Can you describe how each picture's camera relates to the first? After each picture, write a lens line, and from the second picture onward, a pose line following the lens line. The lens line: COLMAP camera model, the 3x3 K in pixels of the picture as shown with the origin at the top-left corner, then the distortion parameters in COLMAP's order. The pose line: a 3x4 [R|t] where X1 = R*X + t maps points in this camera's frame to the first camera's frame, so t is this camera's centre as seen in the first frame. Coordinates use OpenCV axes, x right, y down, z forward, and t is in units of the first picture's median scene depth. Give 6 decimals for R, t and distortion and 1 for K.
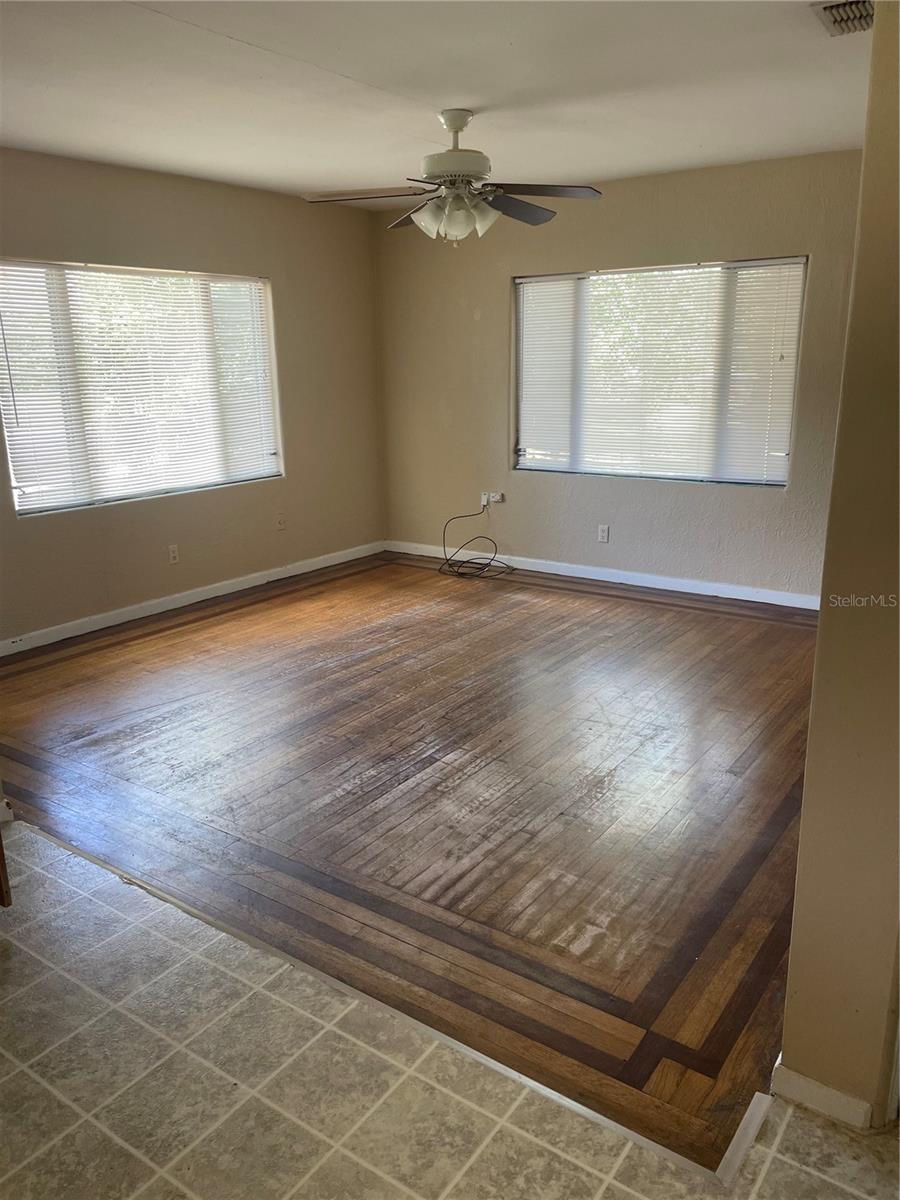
lens RADIAL K [[913.7, 0, 446.2], [0, 913.7, 607.1], [0, 0, 1]] dist [0.091970, -0.107555]
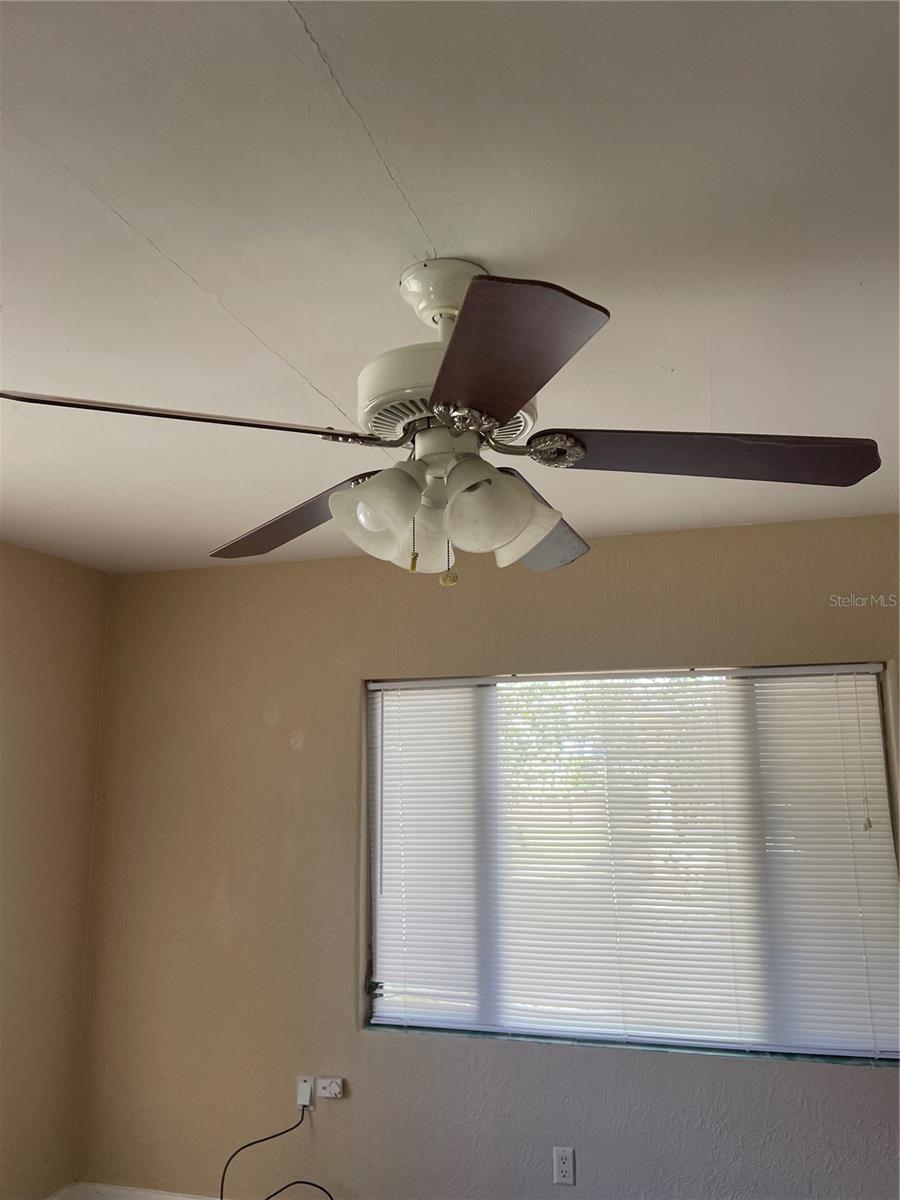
lens RADIAL K [[913.7, 0, 447.0], [0, 913.7, 596.1], [0, 0, 1]] dist [0.091970, -0.107555]
pose [[0.941496, 0.057248, 0.332126, -0.075266], [0.091459, 0.905088, -0.415273, -0.155999], [-0.324377, 0.421354, 0.846901, 0.457731]]
